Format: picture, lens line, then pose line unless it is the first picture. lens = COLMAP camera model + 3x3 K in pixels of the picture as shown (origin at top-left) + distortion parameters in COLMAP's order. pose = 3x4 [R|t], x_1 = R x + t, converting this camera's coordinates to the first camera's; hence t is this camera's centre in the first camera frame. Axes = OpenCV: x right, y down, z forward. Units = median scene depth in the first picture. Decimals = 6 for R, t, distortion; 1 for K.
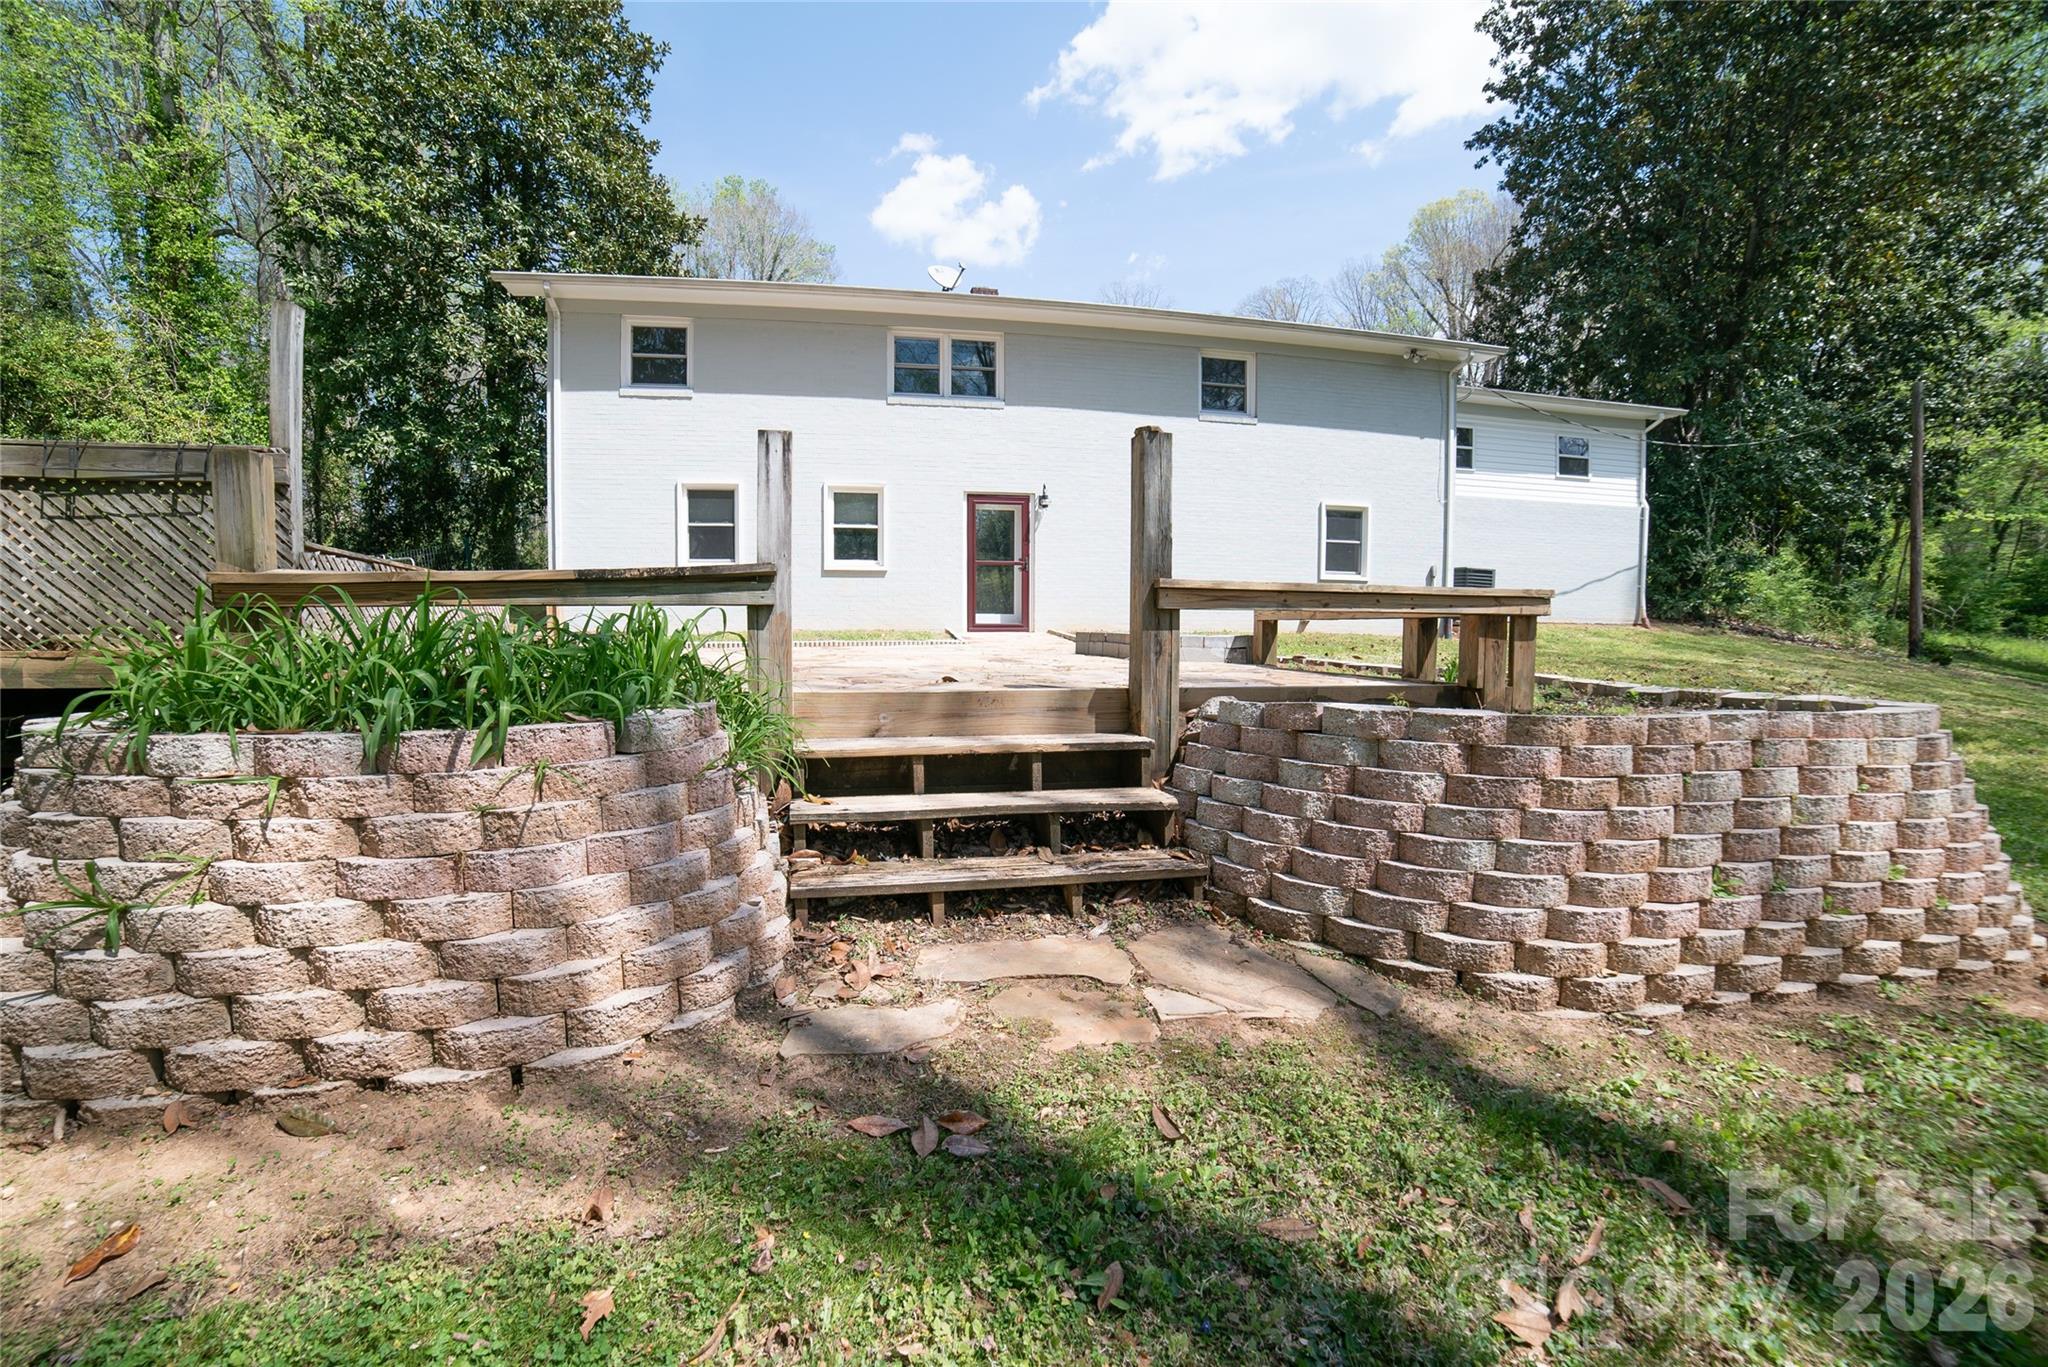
lens RADIAL K [[977.7, 0, 990.9], [0, 977.7, 707.9], [0, 0, 1]] dist [-0.112016, 0.050471]
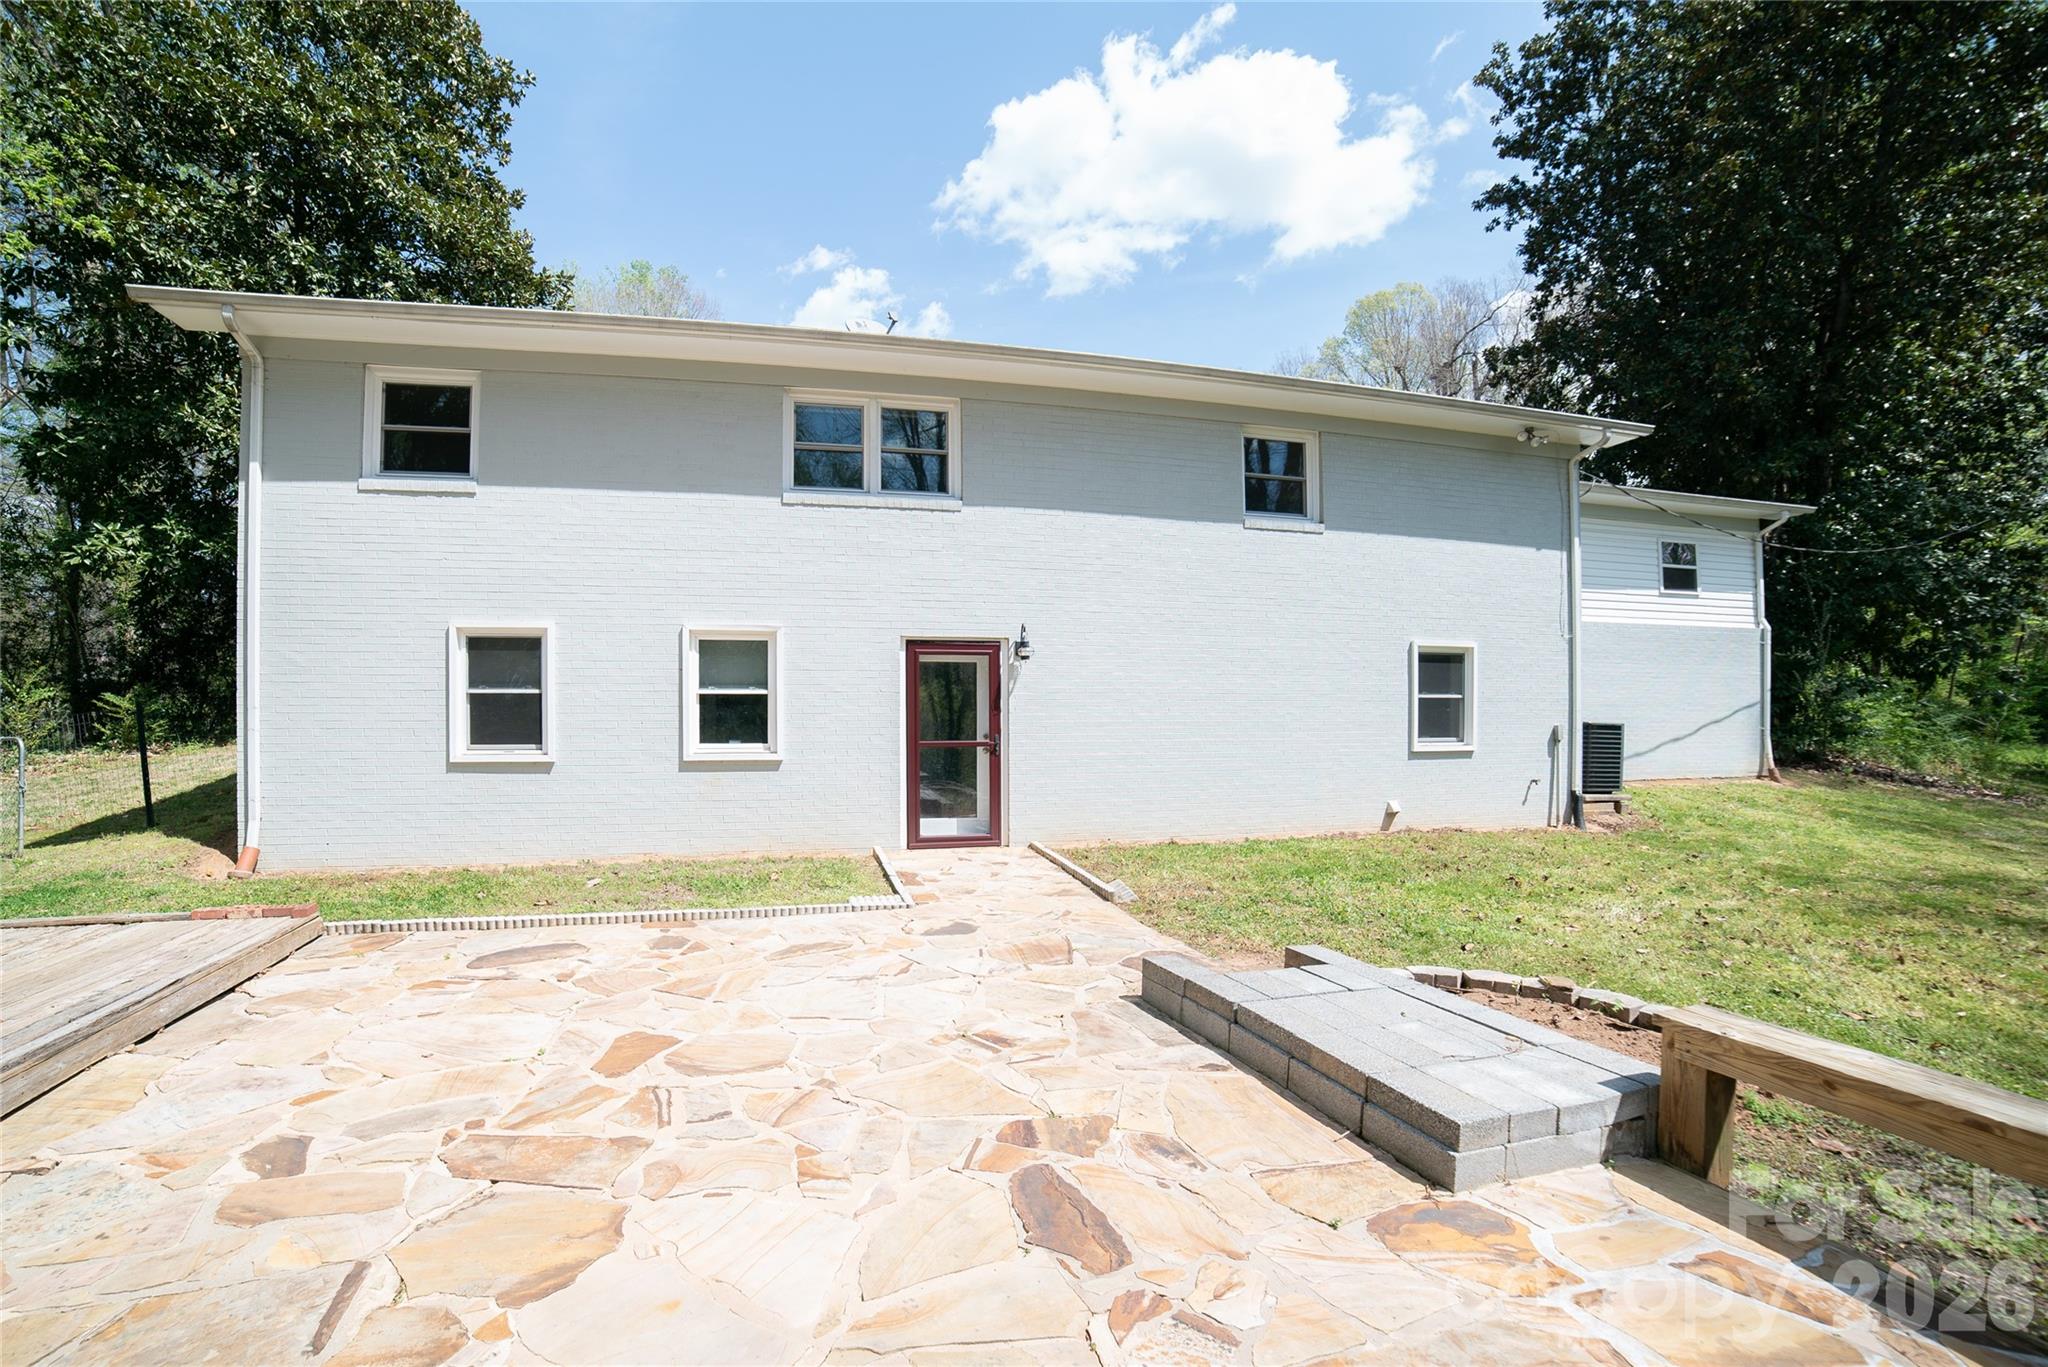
lens RADIAL K [[975.5, 0, 966.7], [0, 975.5, 688.3], [0, 0, 1]] dist [-0.096377, 0.038730]
pose [[0.998336, -0.008077, 0.057095, -0.020828], [0.014495, 0.993502, -0.112891, -0.110830], [-0.055812, 0.113530, 0.991966, 0.344270]]
